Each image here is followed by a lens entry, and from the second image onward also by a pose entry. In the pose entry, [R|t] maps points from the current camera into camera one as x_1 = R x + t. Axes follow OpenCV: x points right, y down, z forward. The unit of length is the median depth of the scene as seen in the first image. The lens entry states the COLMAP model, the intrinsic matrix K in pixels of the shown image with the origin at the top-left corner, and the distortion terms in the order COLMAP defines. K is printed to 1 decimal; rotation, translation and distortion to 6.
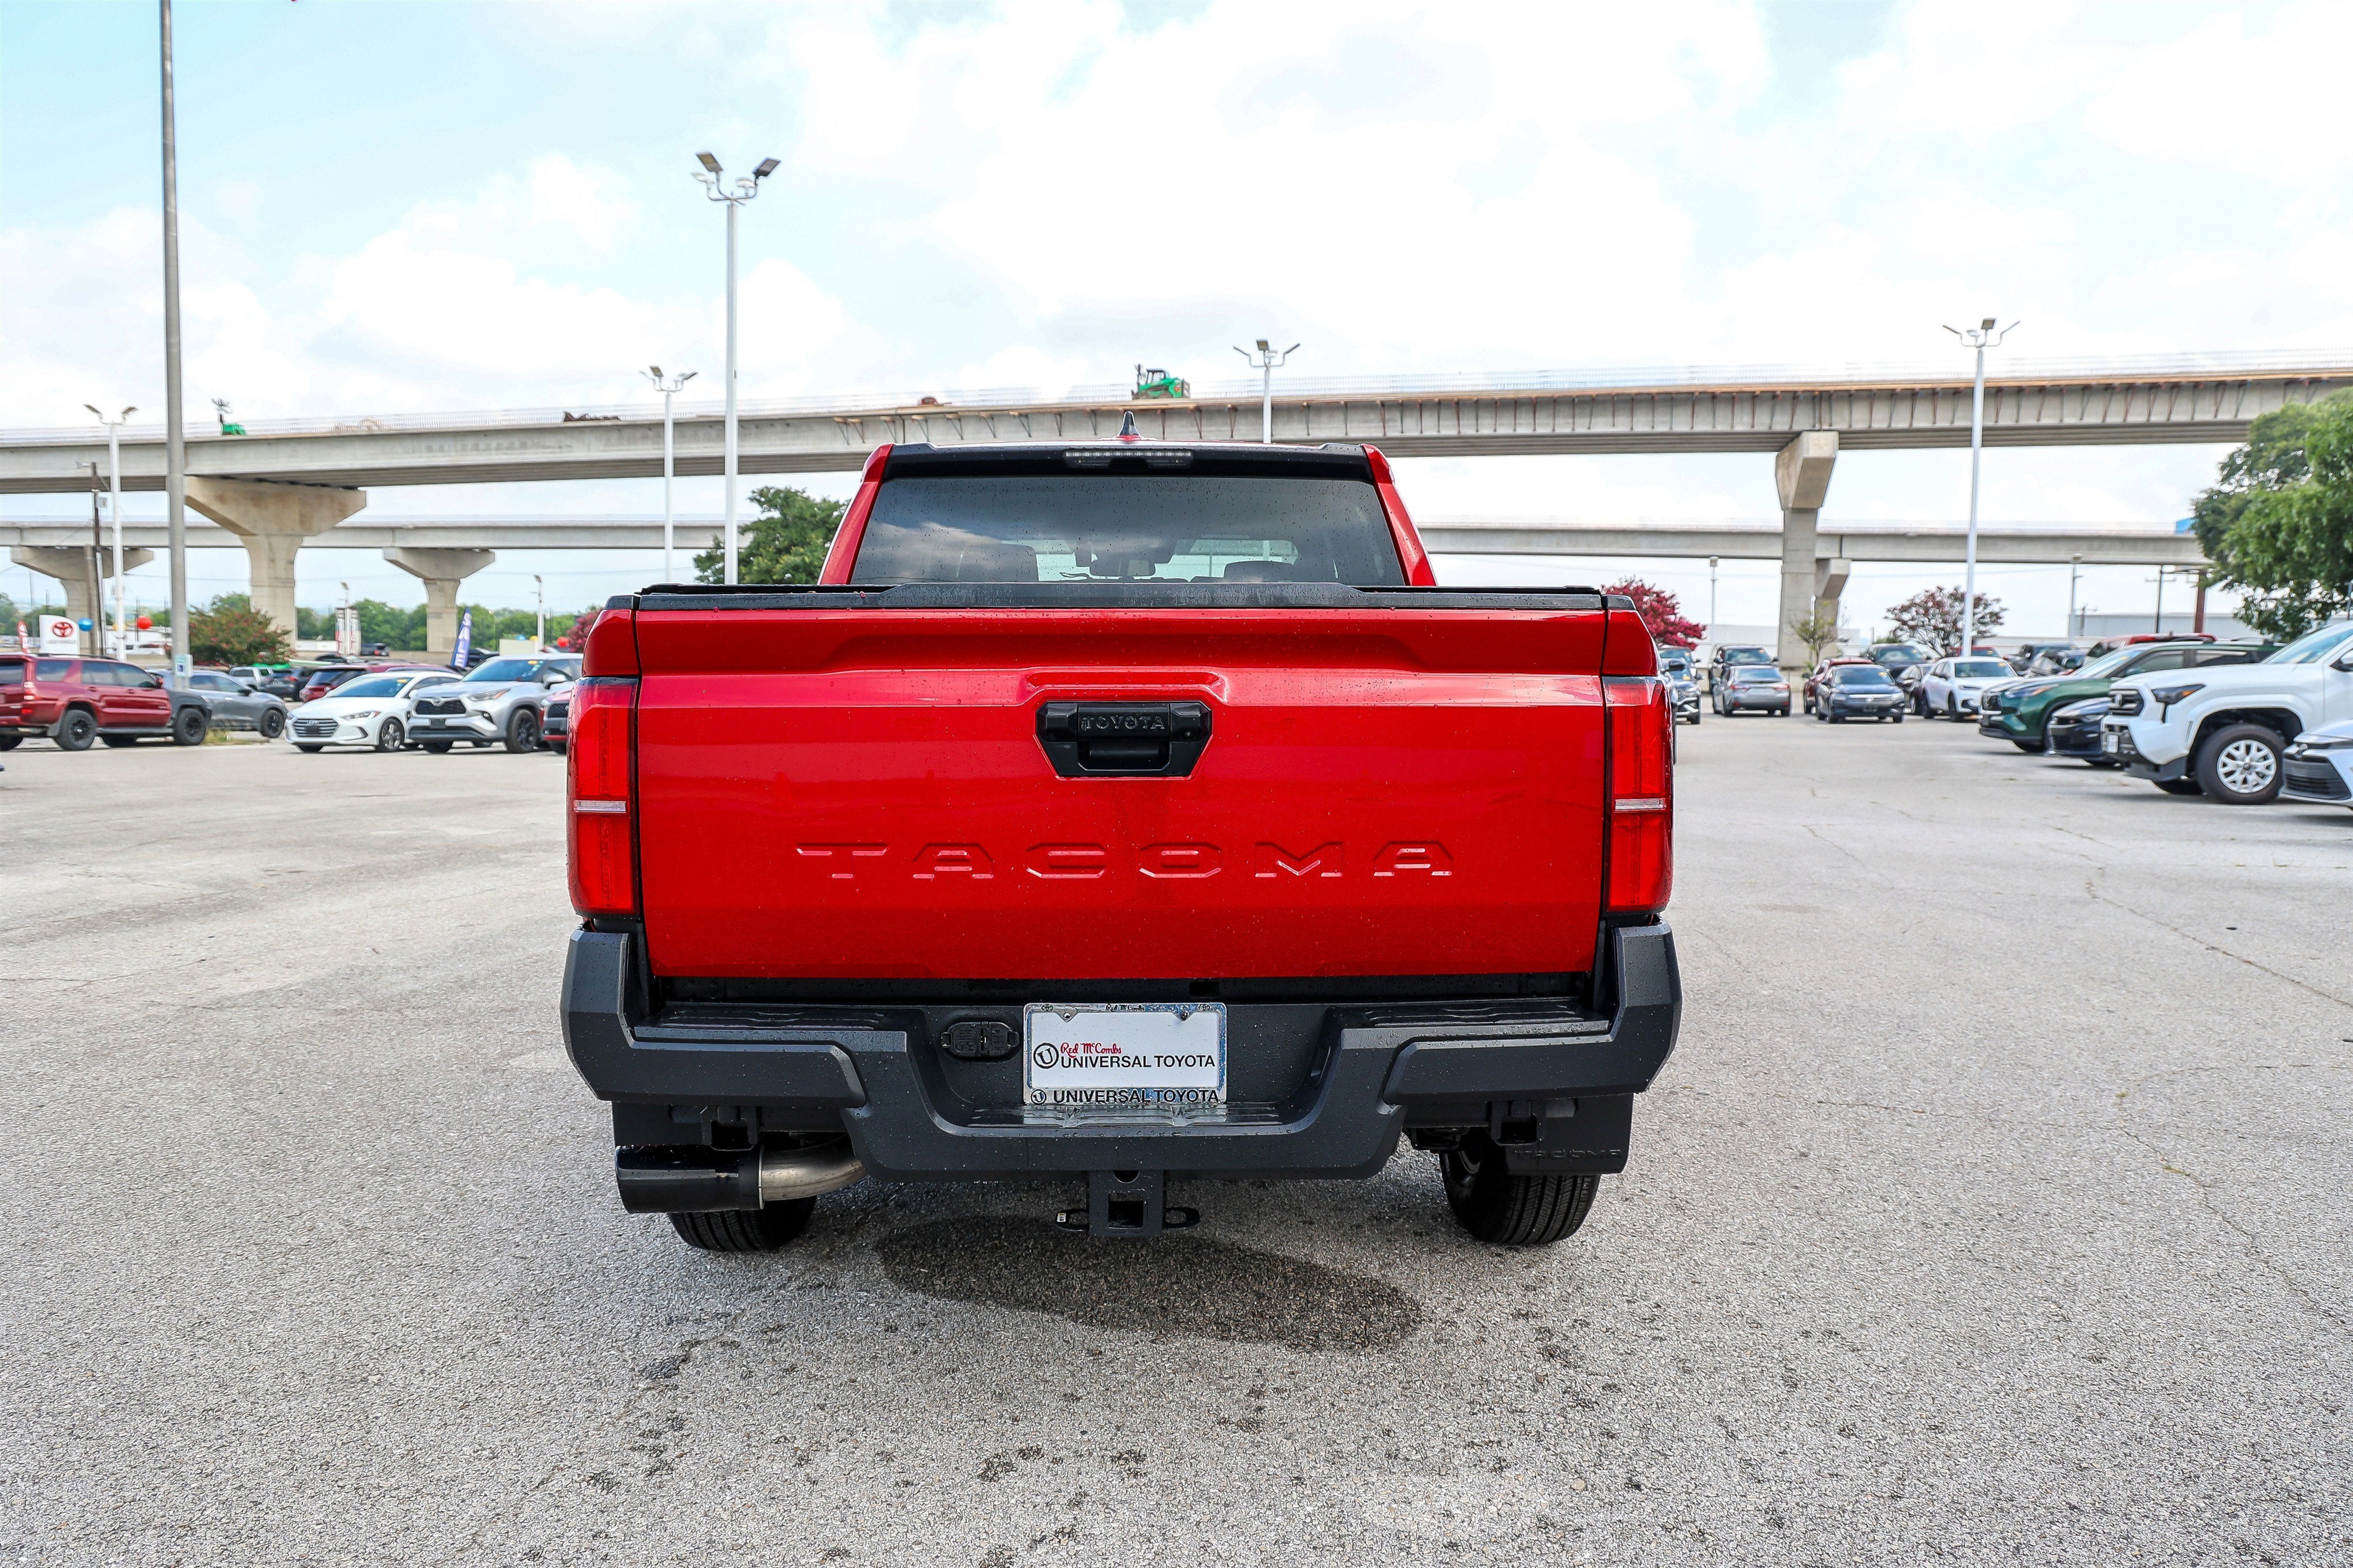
lens RADIAL K [[1595.4, 0, 1184.5], [0, 1595.4, 797.0], [0, 0, 1]] dist [-0.083576, 0.049443]
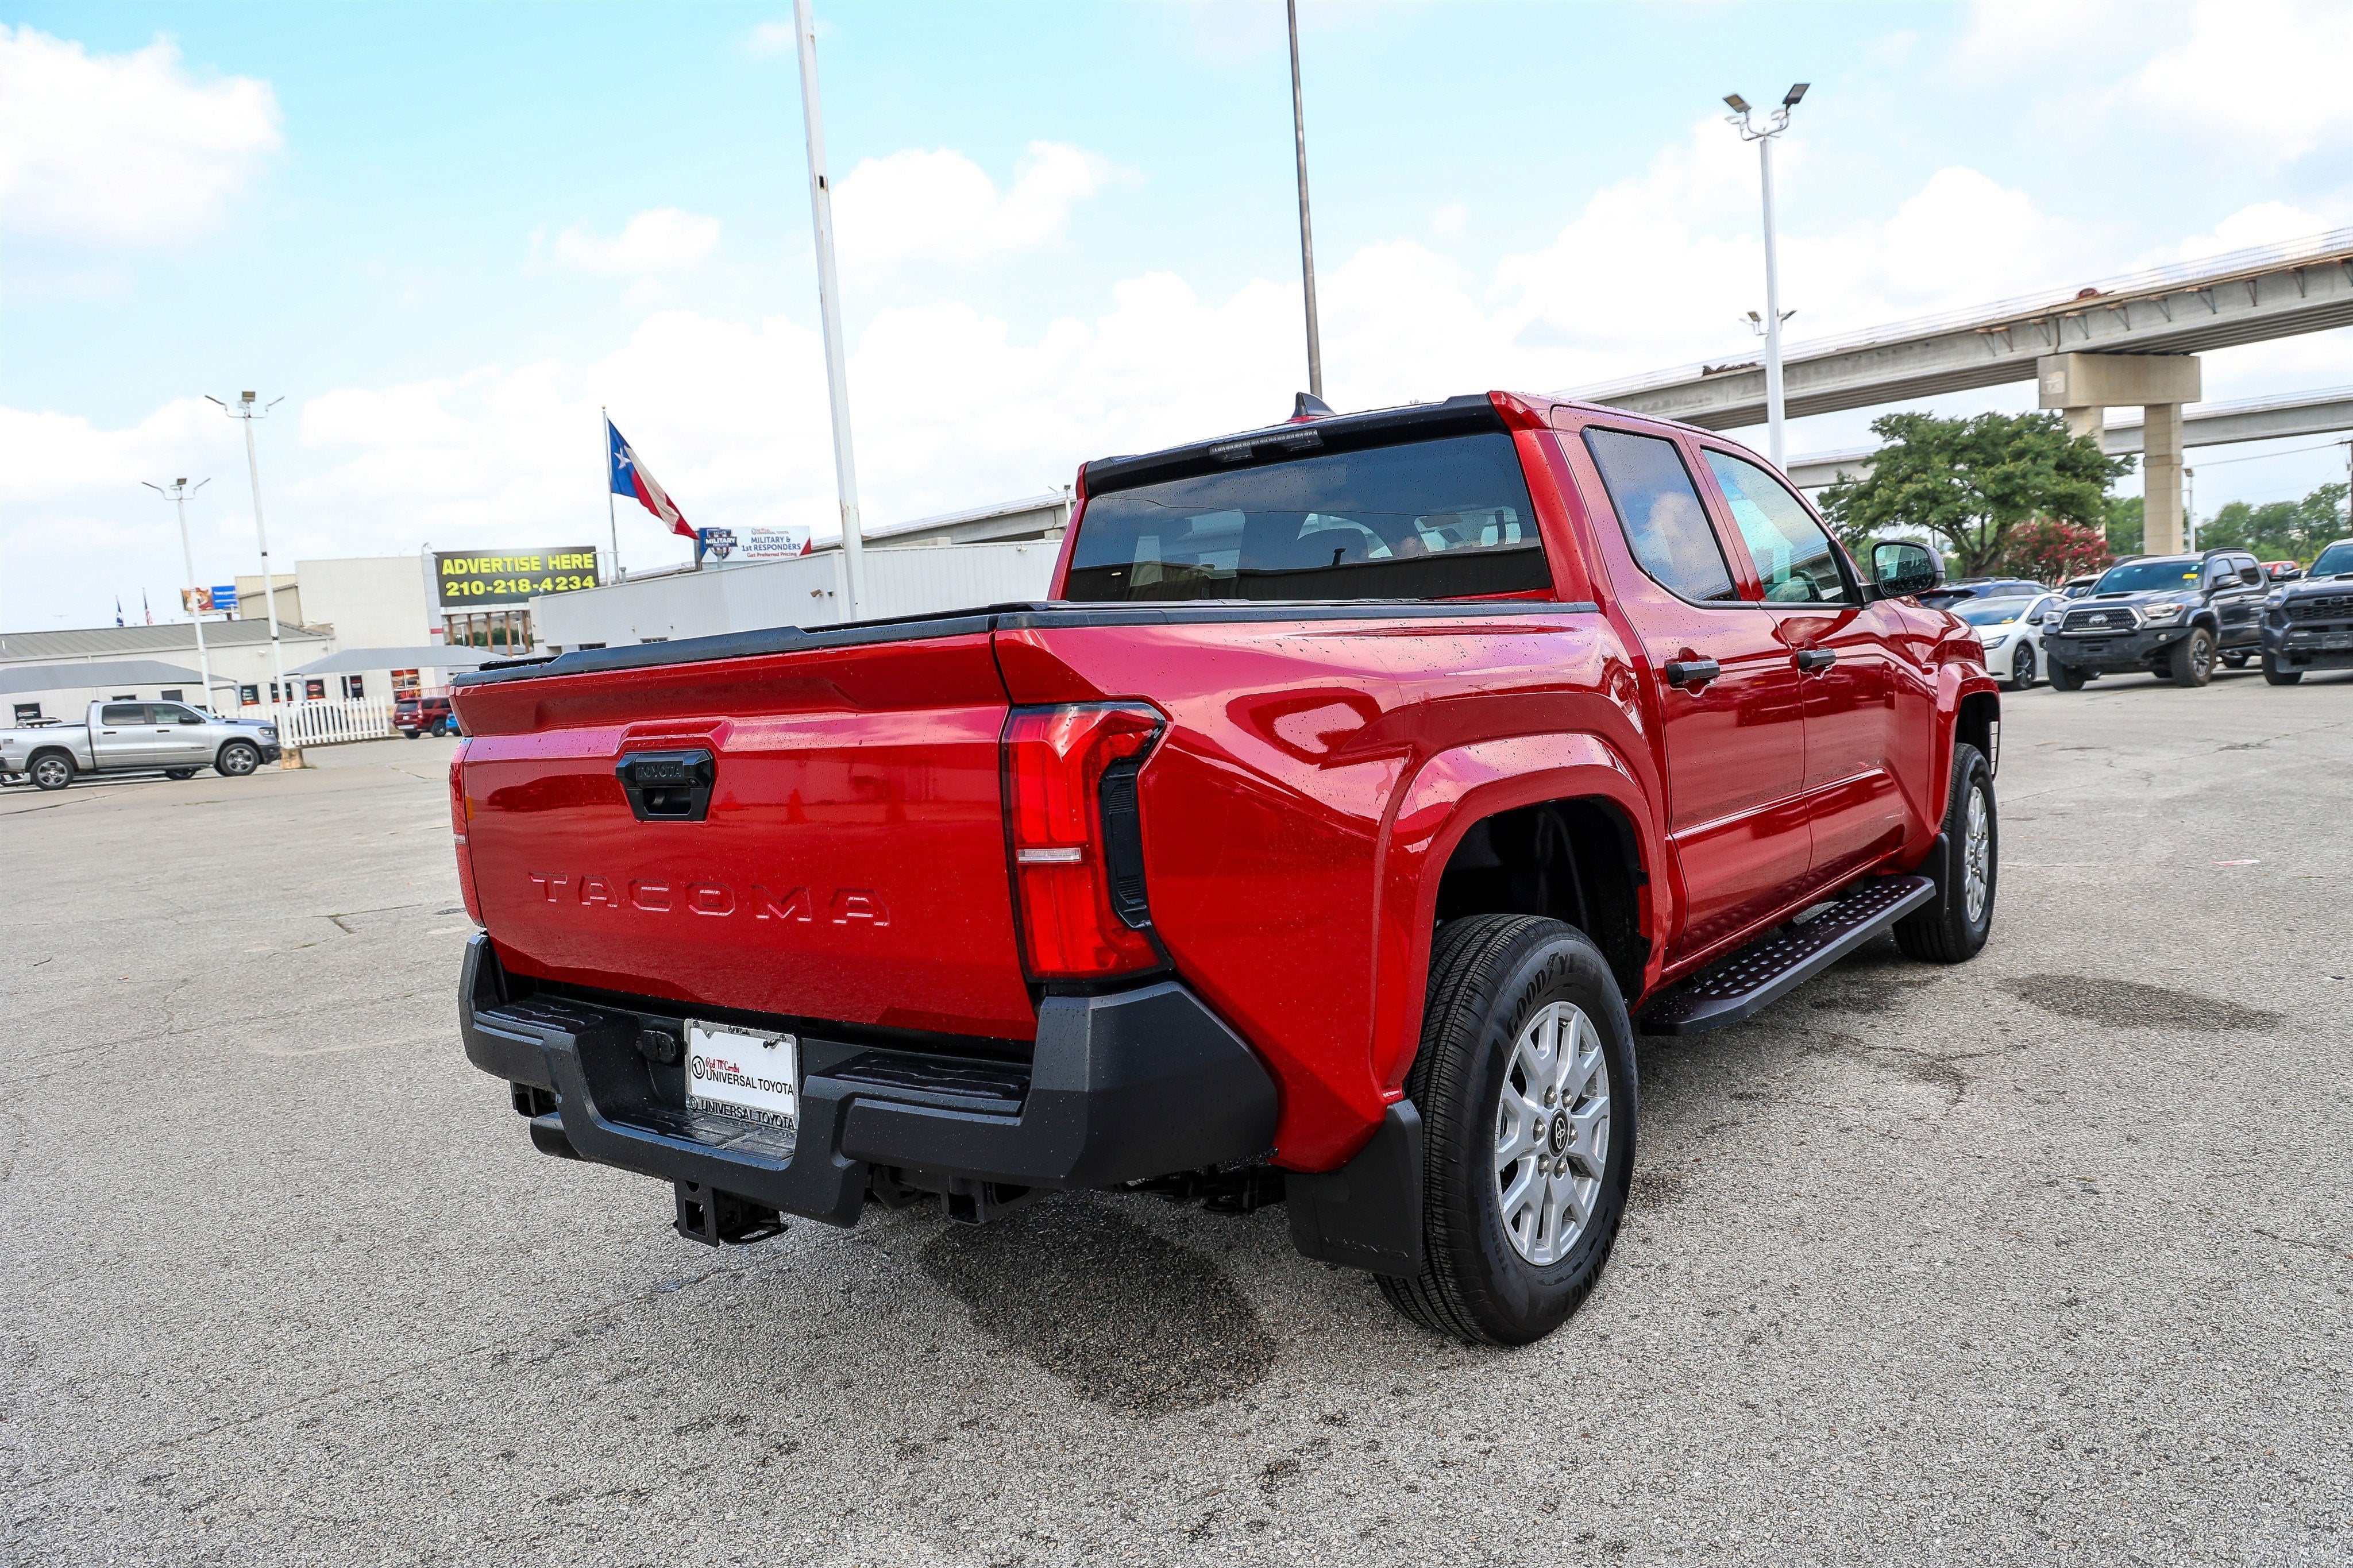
lens RADIAL K [[1595.4, 0, 1333.6], [0, 1595.4, 783.1], [0, 0, 1]] dist [-0.083576, 0.049443]
pose [[0.786132, -0.004041, -0.618045, 0.727322], [0.024656, 0.999388, 0.024827, -0.040137], [0.617566, -0.034755, 0.785751, 0.324098]]
